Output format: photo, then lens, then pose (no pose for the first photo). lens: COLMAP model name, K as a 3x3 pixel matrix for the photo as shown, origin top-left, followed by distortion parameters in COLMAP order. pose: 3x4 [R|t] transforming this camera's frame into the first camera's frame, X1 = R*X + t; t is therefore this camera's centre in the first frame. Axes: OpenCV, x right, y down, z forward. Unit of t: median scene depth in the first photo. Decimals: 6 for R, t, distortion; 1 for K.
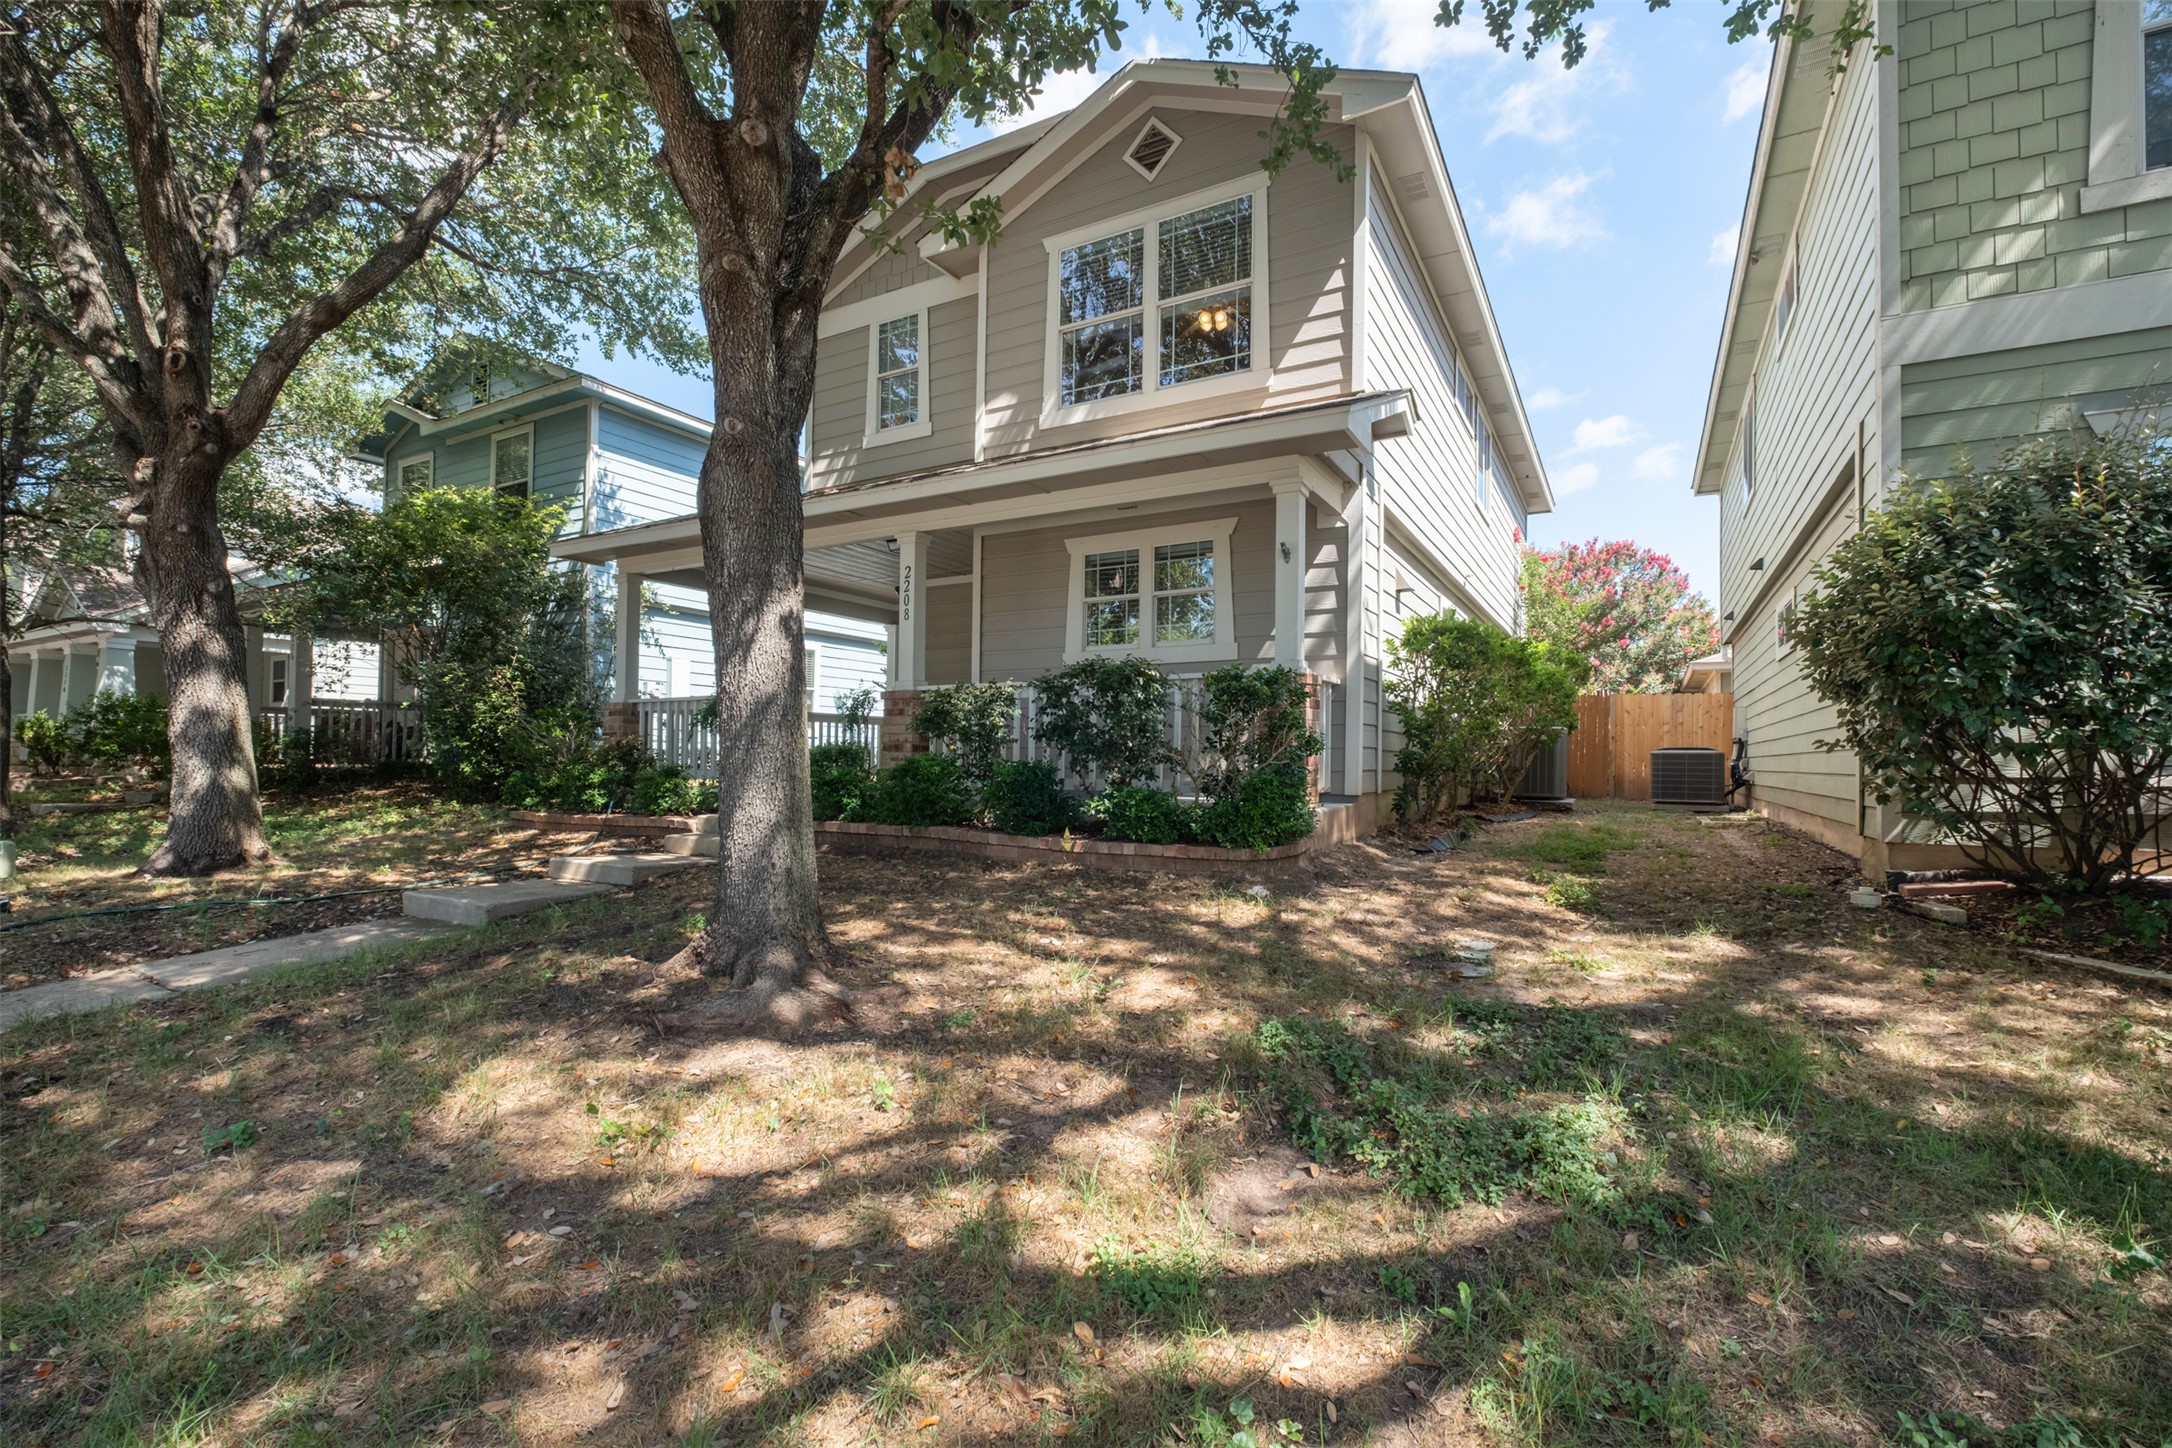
lens RADIAL K [[940.6, 0, 1082.2], [0, 940.6, 707.0], [0, 0, 1]] dist [-0.001485, -0.000397]
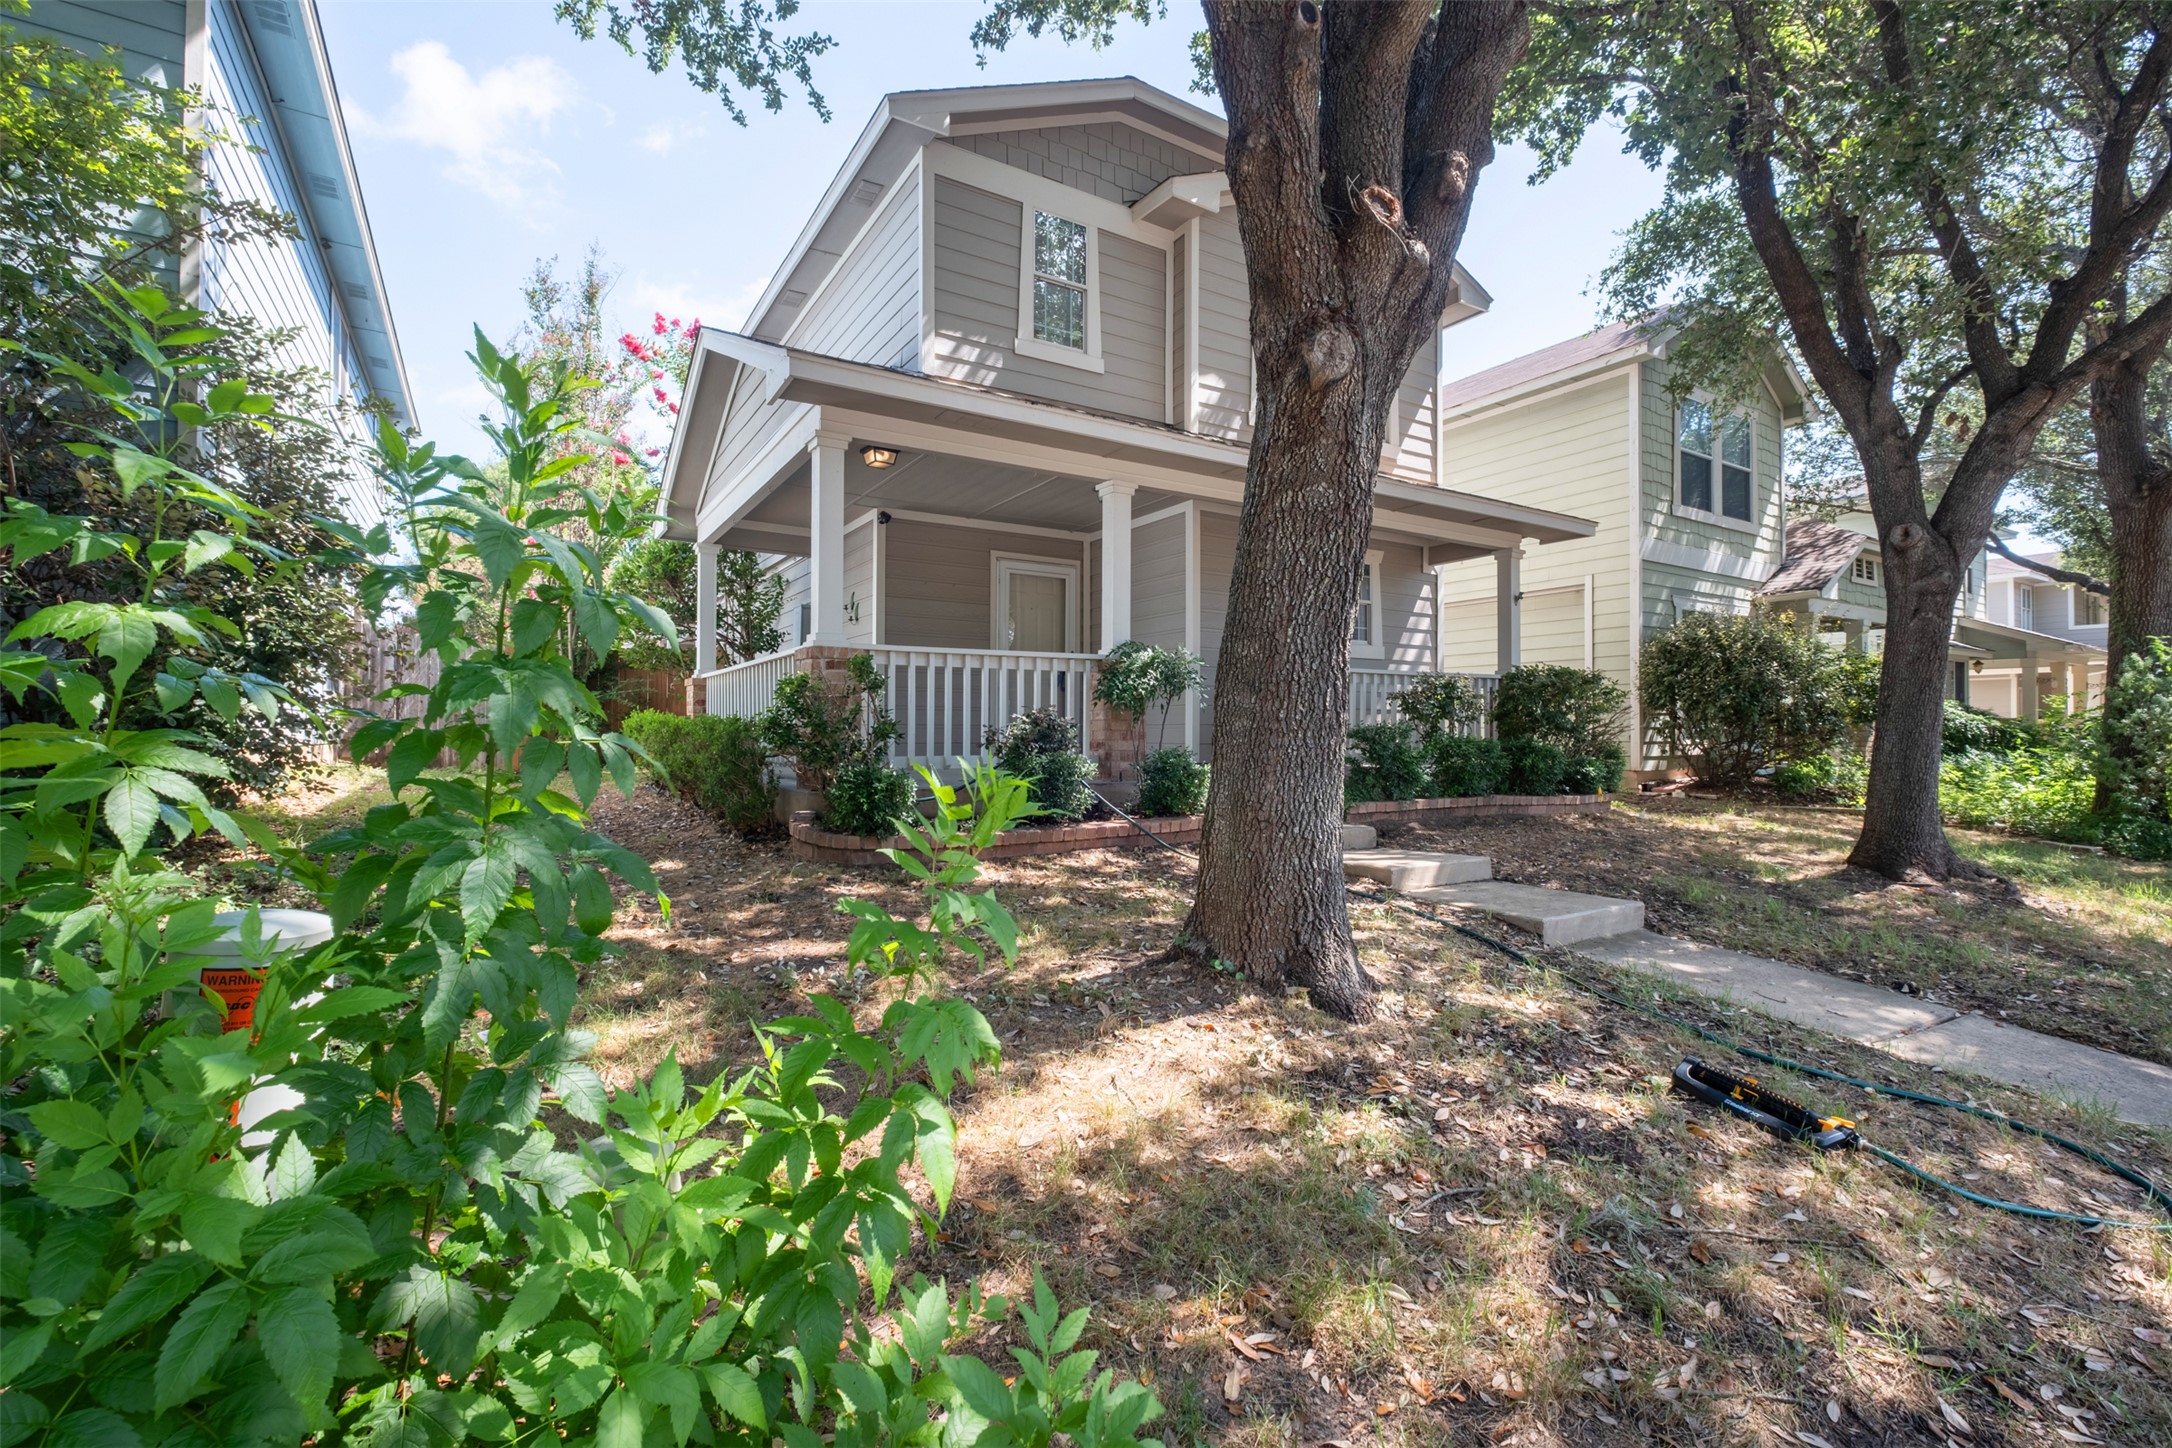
lens RADIAL K [[940.6, 0, 1082.2], [0, 940.6, 707.0], [0, 0, 1]] dist [-0.001485, -0.000397]
pose [[0.463886, 0.007286, 0.885865, -1.254019], [-0.040676, 0.999087, 0.013082, 0.018189], [-0.884961, -0.042102, 0.463759, 0.780540]]
